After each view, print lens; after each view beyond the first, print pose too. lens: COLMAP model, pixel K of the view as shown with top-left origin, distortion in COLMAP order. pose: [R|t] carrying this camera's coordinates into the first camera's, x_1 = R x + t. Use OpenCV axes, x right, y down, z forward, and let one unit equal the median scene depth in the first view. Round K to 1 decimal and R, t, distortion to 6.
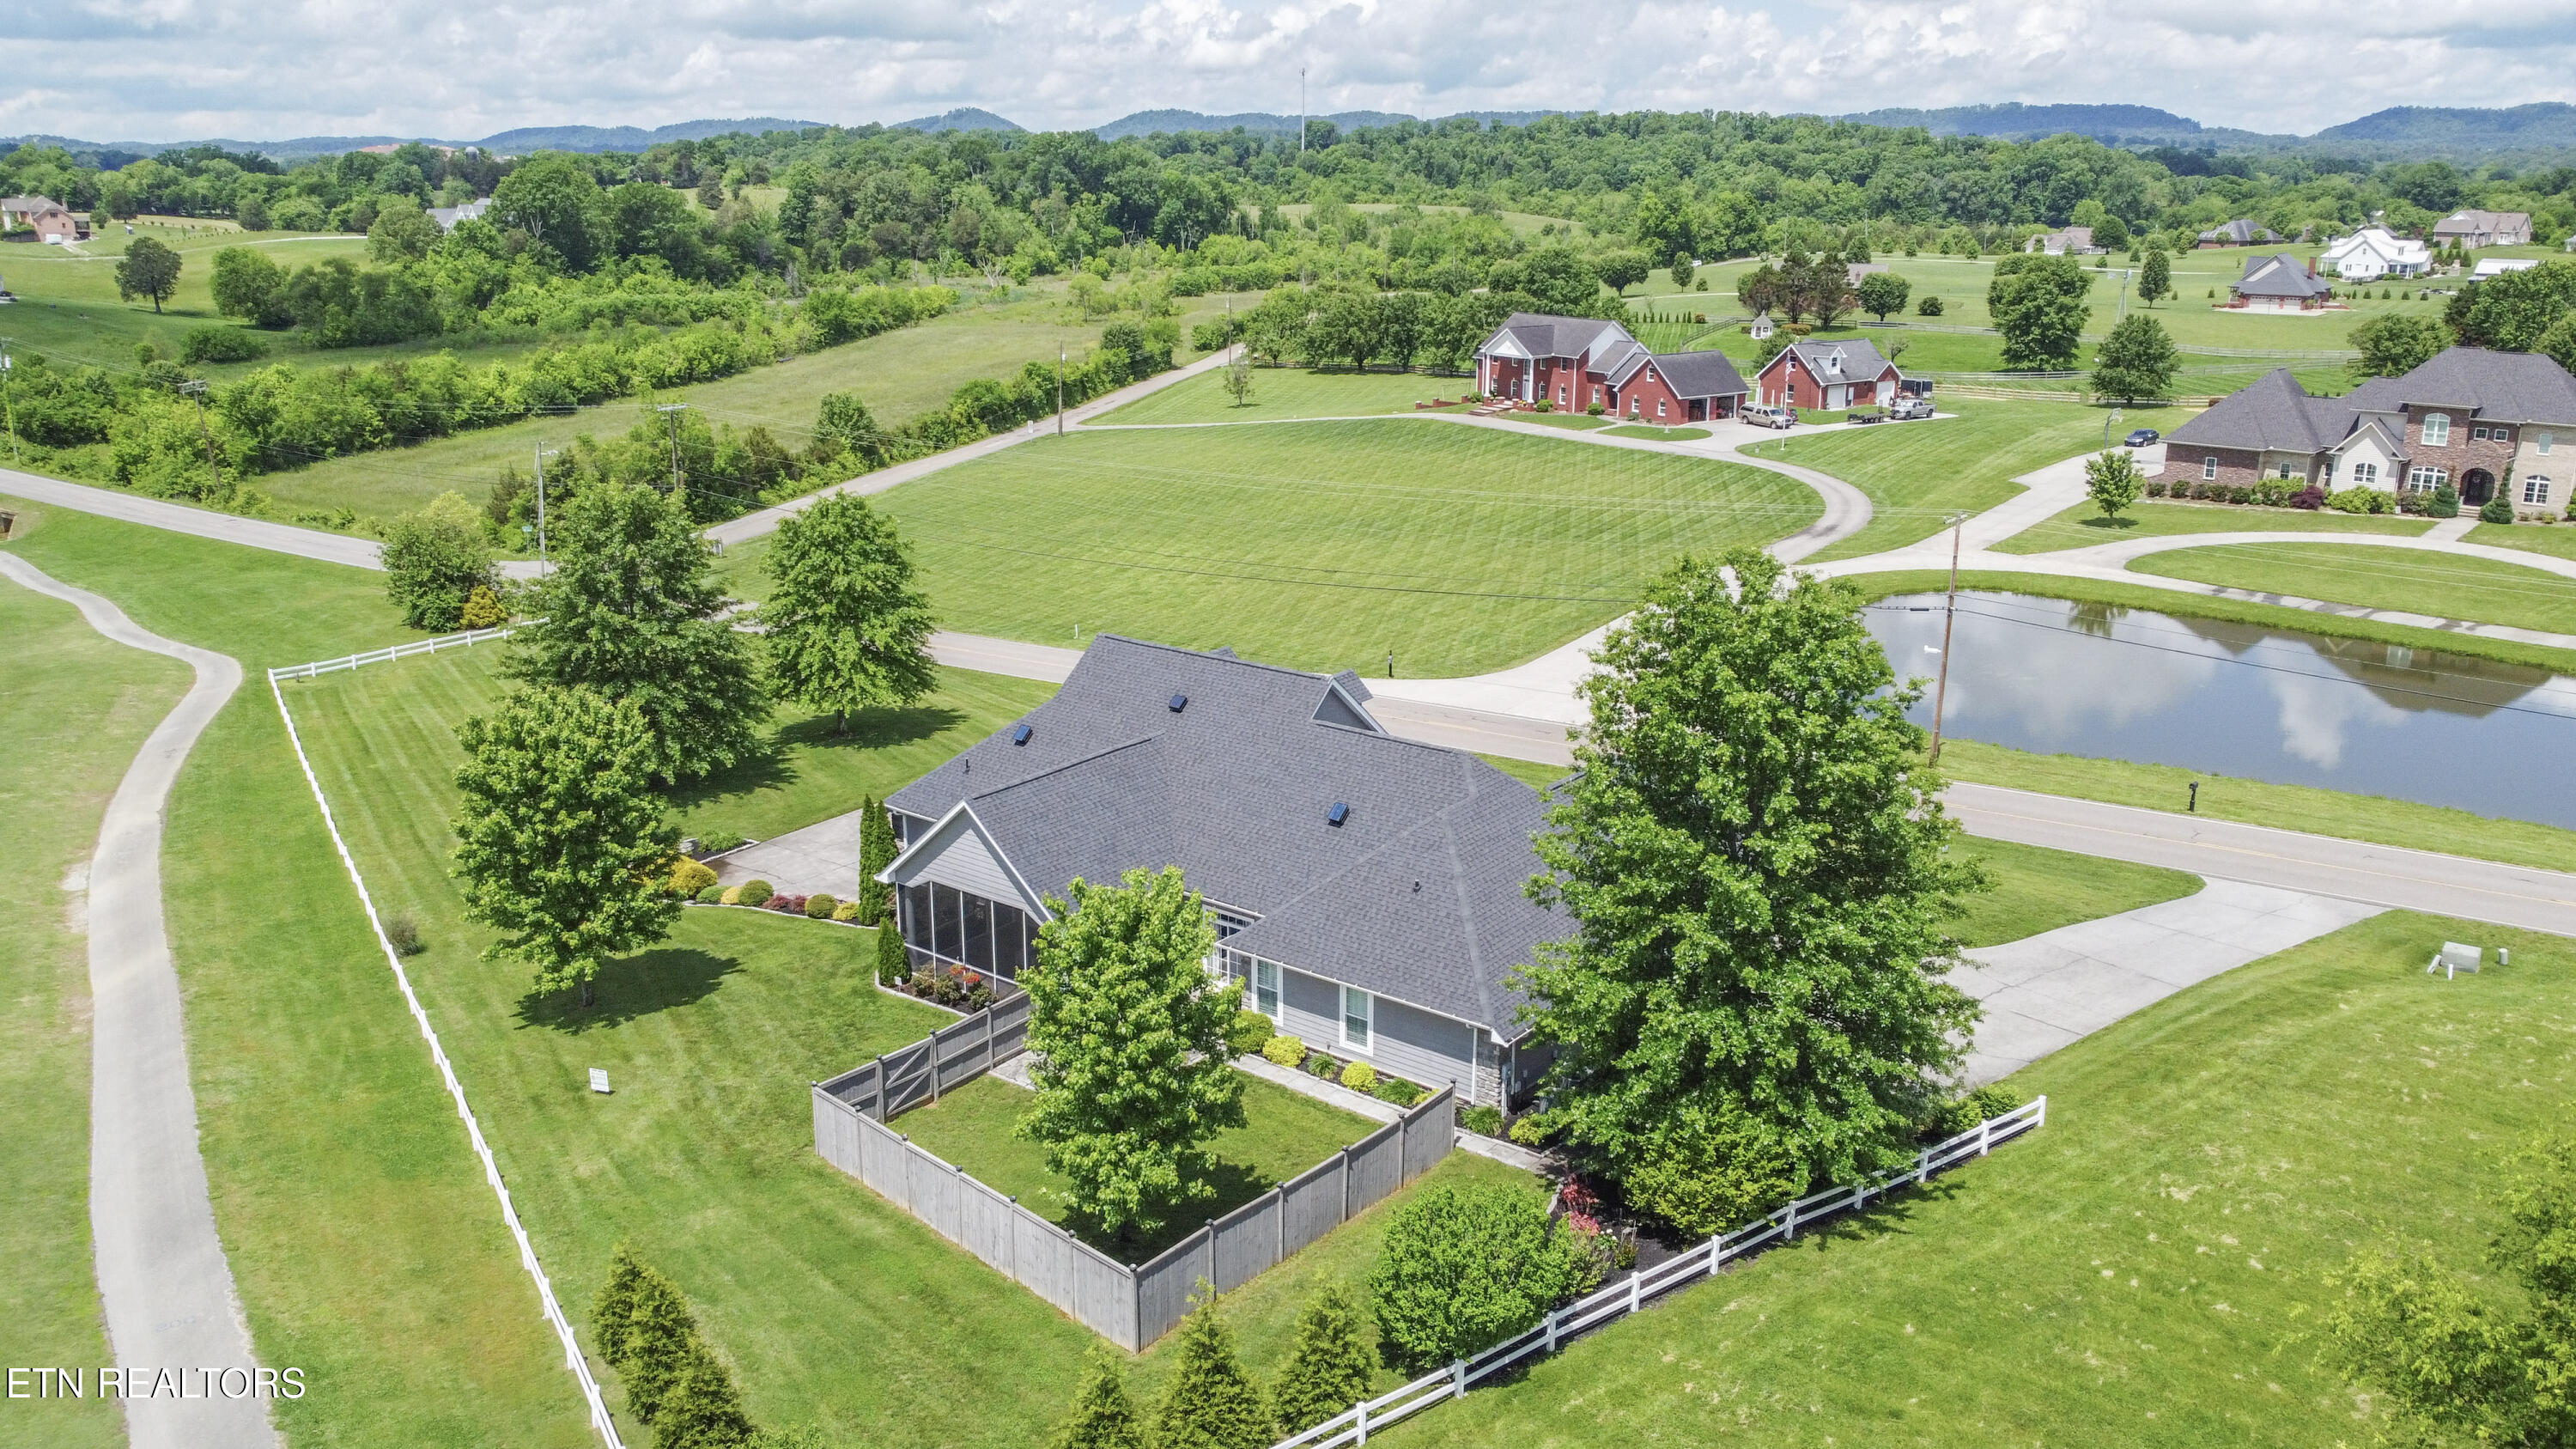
lens RADIAL K [[1943.6, 0, 1280.9], [0, 1943.6, 734.9], [0, 0, 1]] dist [0.003084, -0.004973]
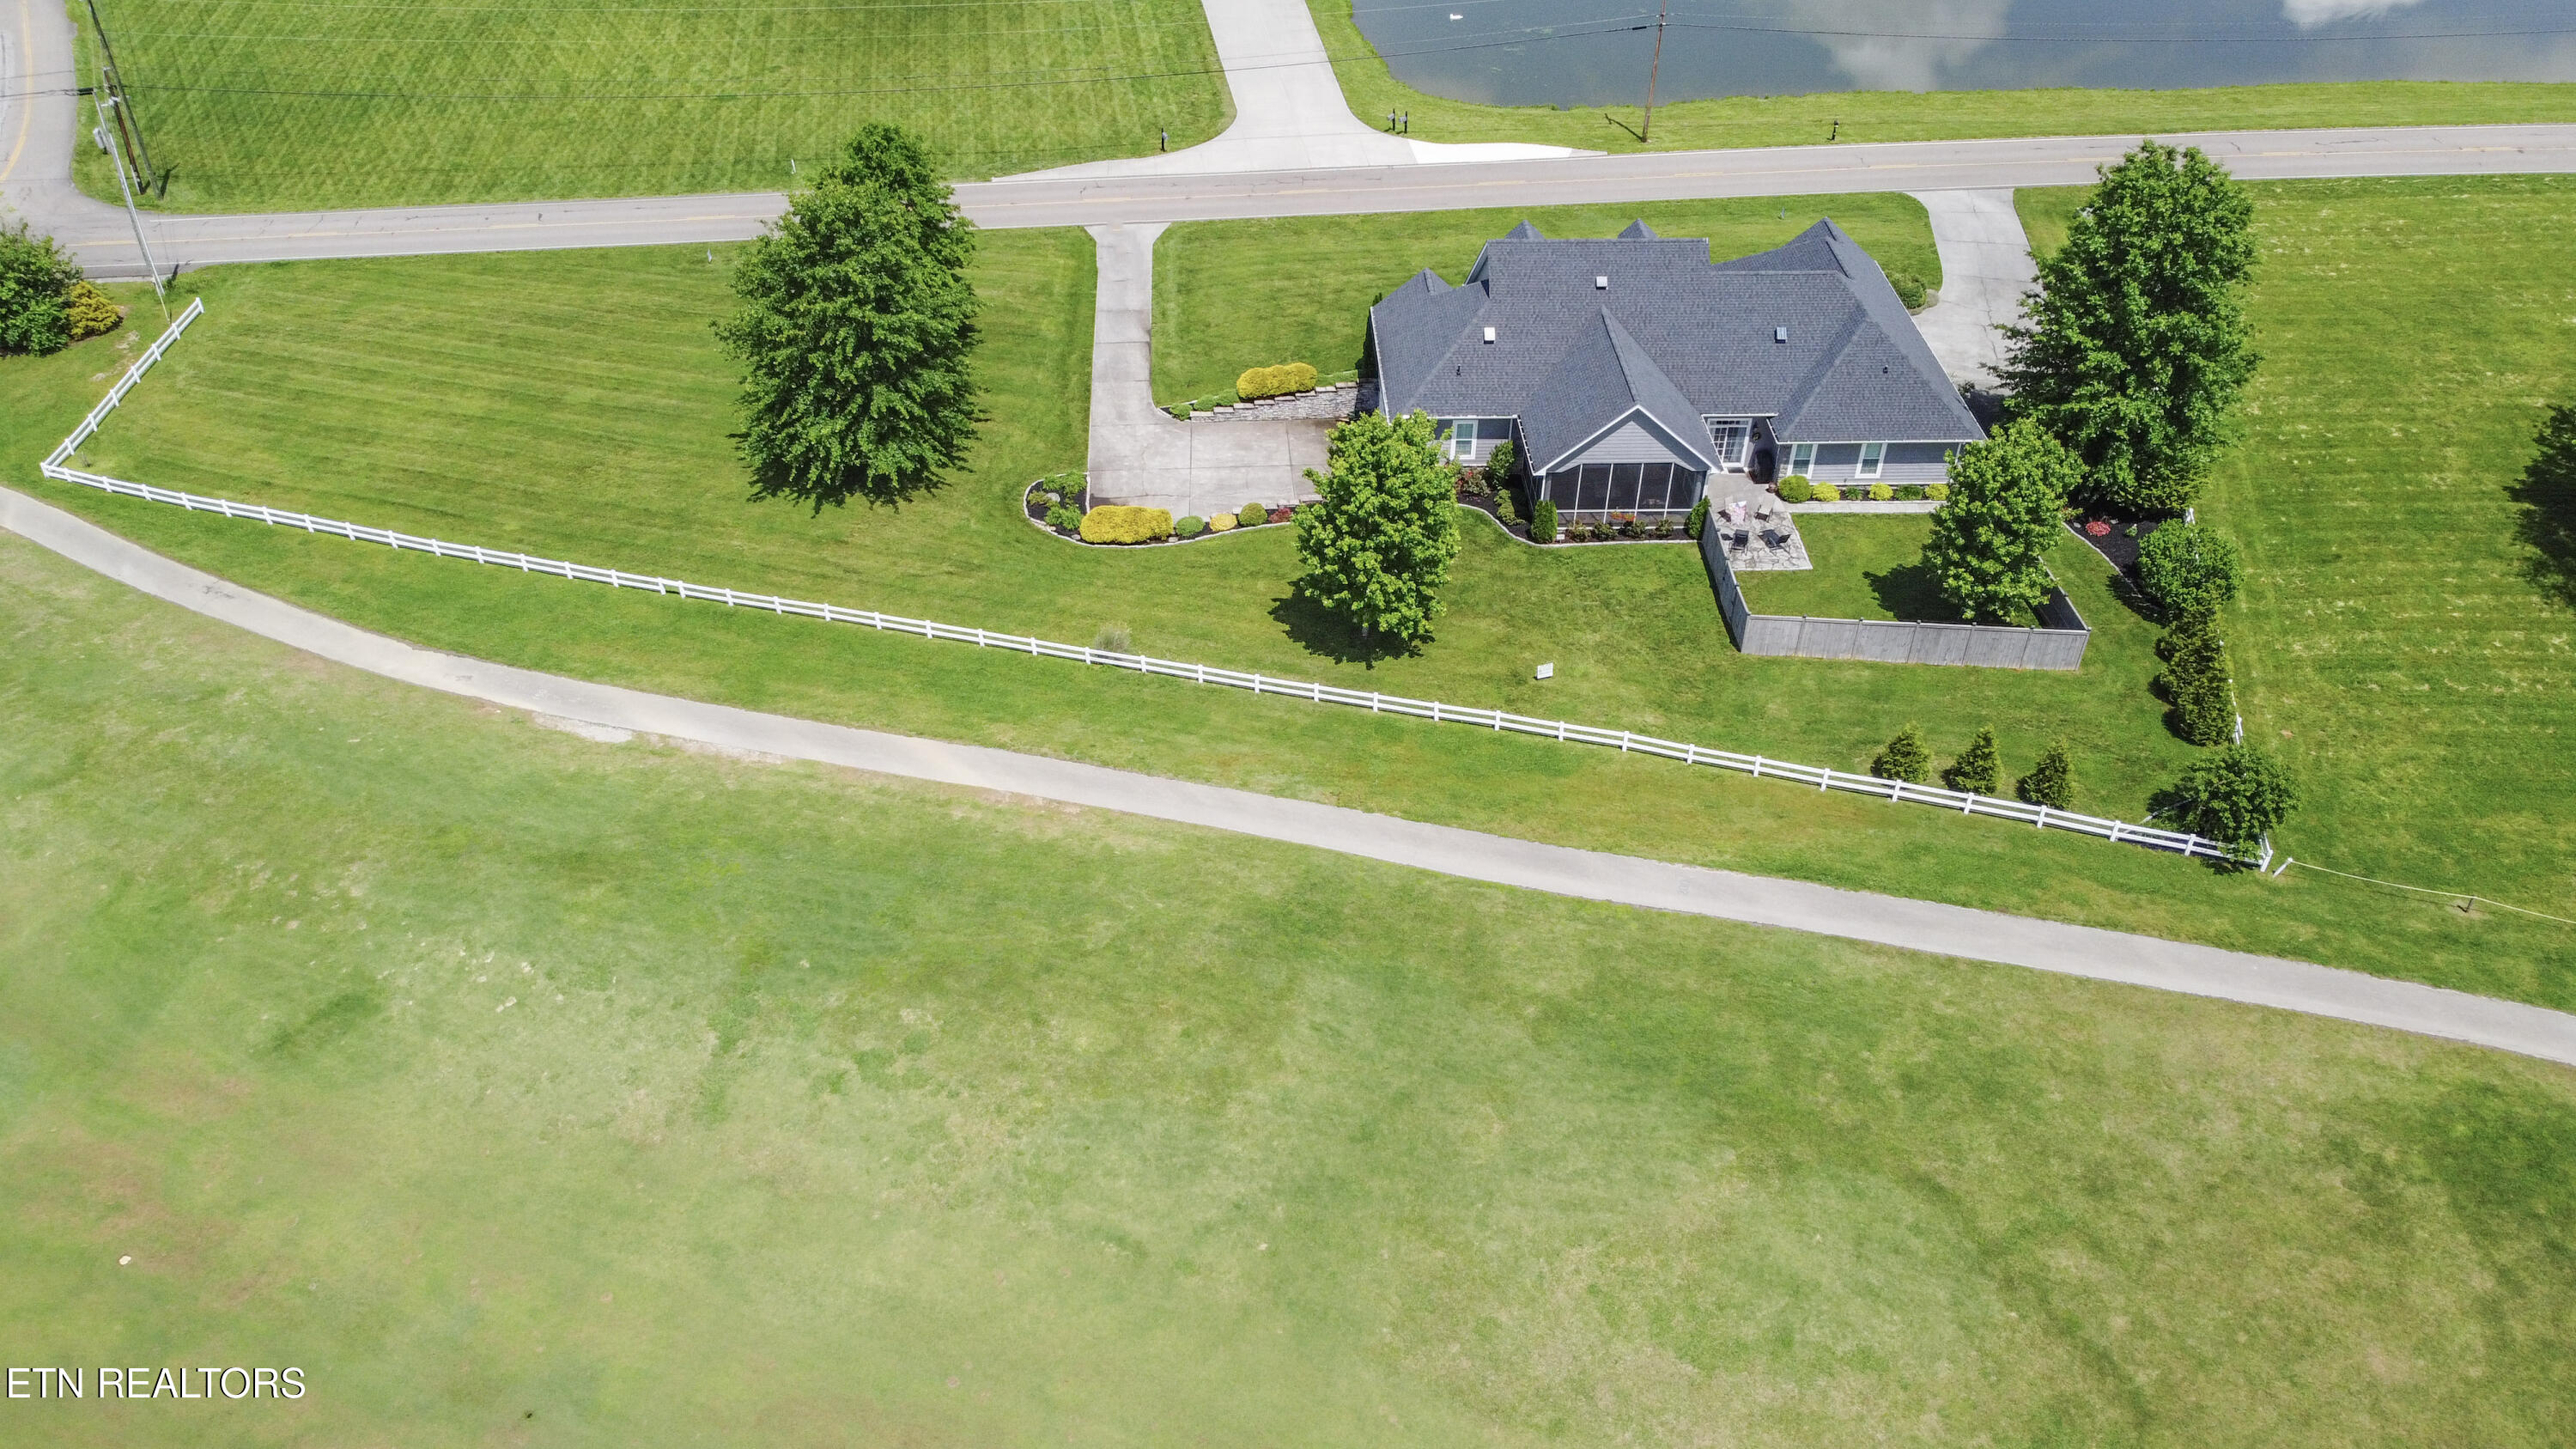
lens RADIAL K [[1943.6, 0, 1281.1], [0, 1943.6, 708.7], [0, 0, 1]] dist [0.003084, -0.004973]
pose [[0.766763, -0.393838, 0.506918, -0.215951], [0.171544, 0.886672, 0.429402, -0.078438], [-0.618584, -0.242291, 0.747428, 0.005968]]
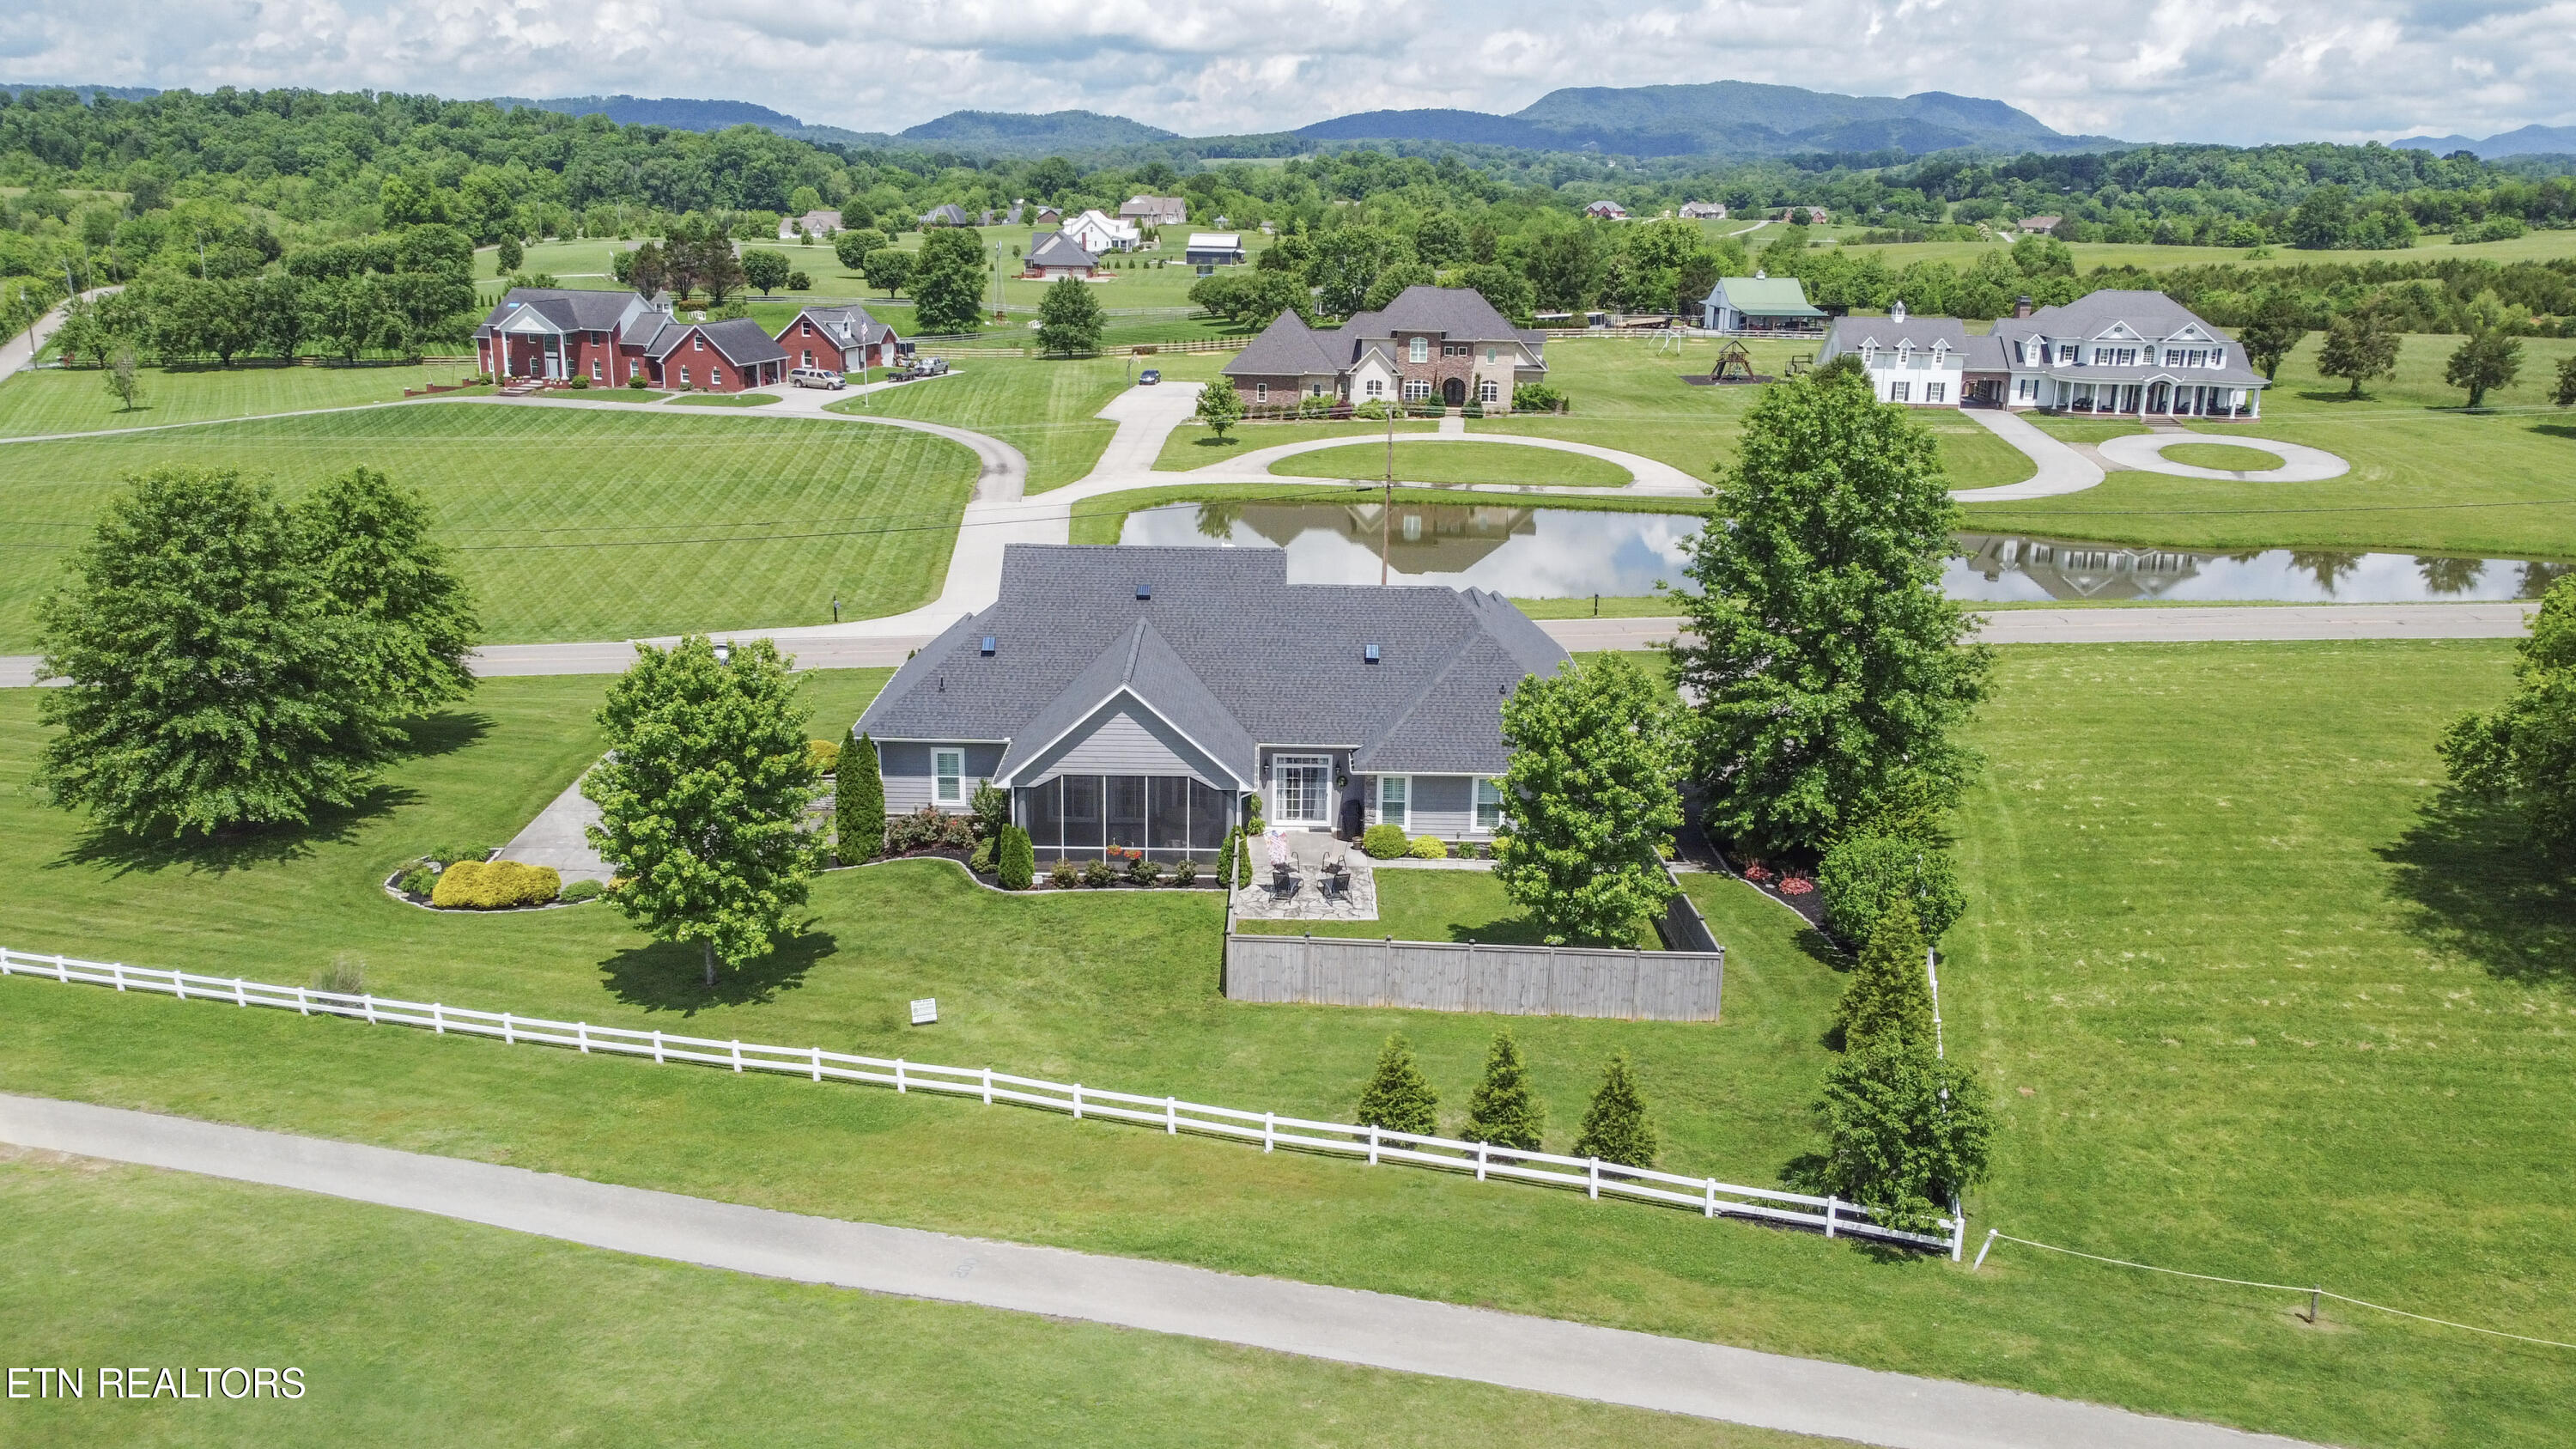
lens RADIAL K [[1943.6, 0, 1278.0], [0, 1943.6, 725.7], [0, 0, 1]] dist [0.003084, -0.004973]
pose [[0.789866, -0.158130, 0.592543, -0.132122], [0.158445, 0.986002, 0.051921, 0.002645], [-0.592458, 0.052875, 0.803864, 0.019208]]
